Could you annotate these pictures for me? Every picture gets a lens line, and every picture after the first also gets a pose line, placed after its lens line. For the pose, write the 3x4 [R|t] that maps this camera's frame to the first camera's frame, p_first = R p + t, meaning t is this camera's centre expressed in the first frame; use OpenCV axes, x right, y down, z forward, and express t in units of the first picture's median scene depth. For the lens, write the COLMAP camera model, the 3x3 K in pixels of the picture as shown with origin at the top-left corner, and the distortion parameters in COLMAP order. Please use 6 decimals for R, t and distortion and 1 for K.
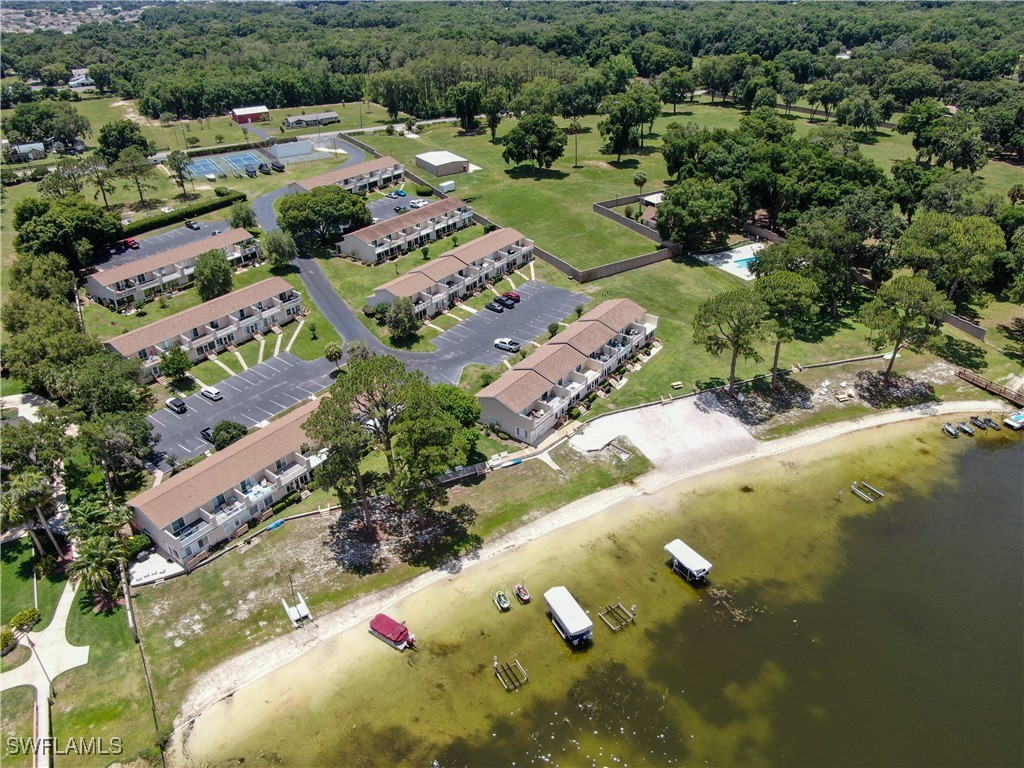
lens RADIAL K [[726.8, 0, 512.0], [0, 726.8, 384.0], [0, 0, 1]] dist [-0.018544, 0.004892]
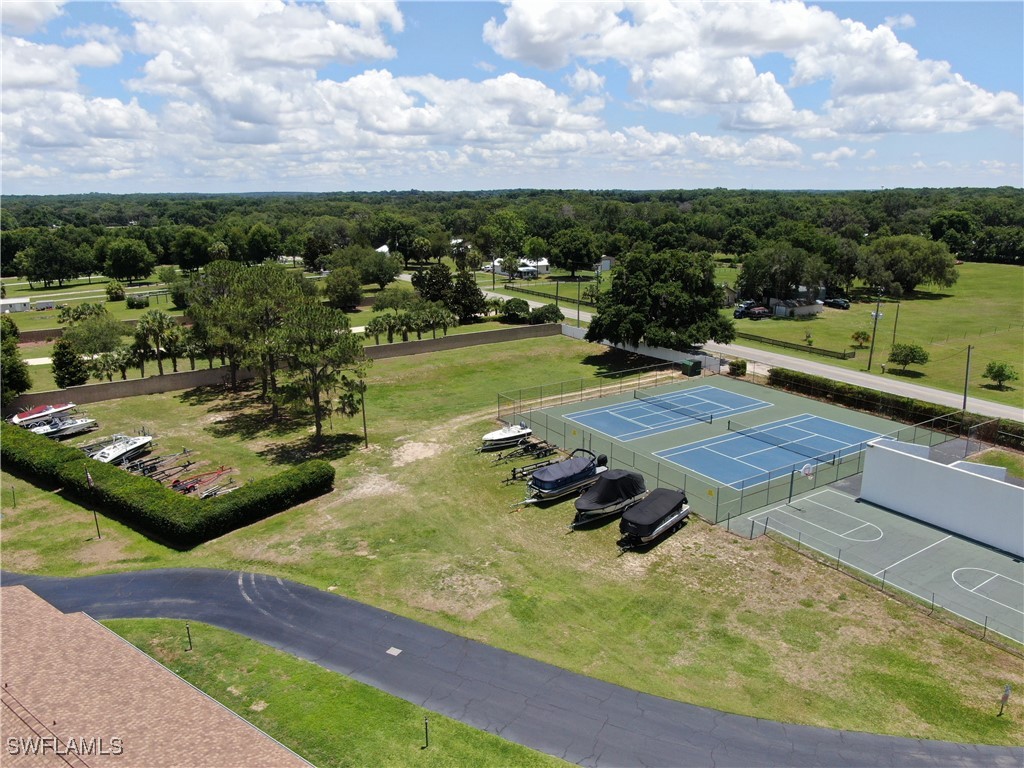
lens RADIAL K [[726.8, 0, 512.0], [0, 726.8, 384.0], [0, 0, 1]] dist [-0.018544, 0.004892]
pose [[0.025548, 0.278379, -0.960132, -0.095151], [-0.495811, 0.837520, 0.229636, -0.250016], [0.868055, 0.470177, 0.159420, 0.635877]]
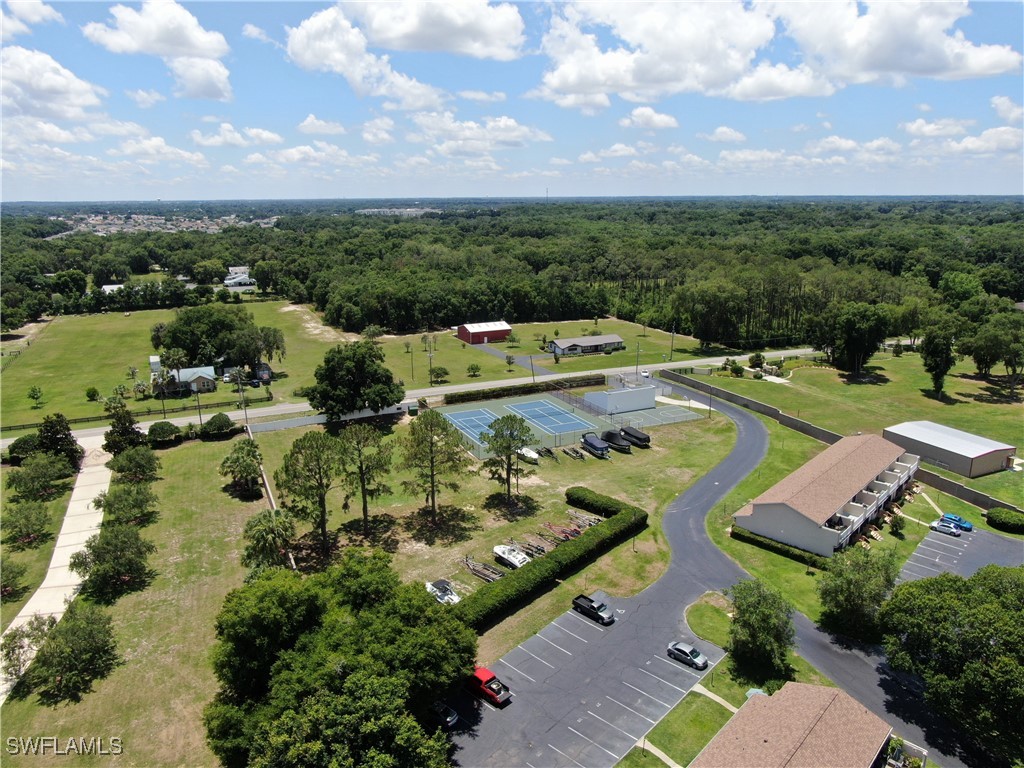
lens RADIAL K [[726.8, 0, 512.0], [0, 726.8, 384.0], [0, 0, 1]] dist [-0.018544, 0.004892]
pose [[0.995164, 0.043309, -0.088160, -0.257641], [-0.065329, 0.962086, -0.264808, -0.130063], [0.073349, 0.269287, 0.960263, 0.315985]]
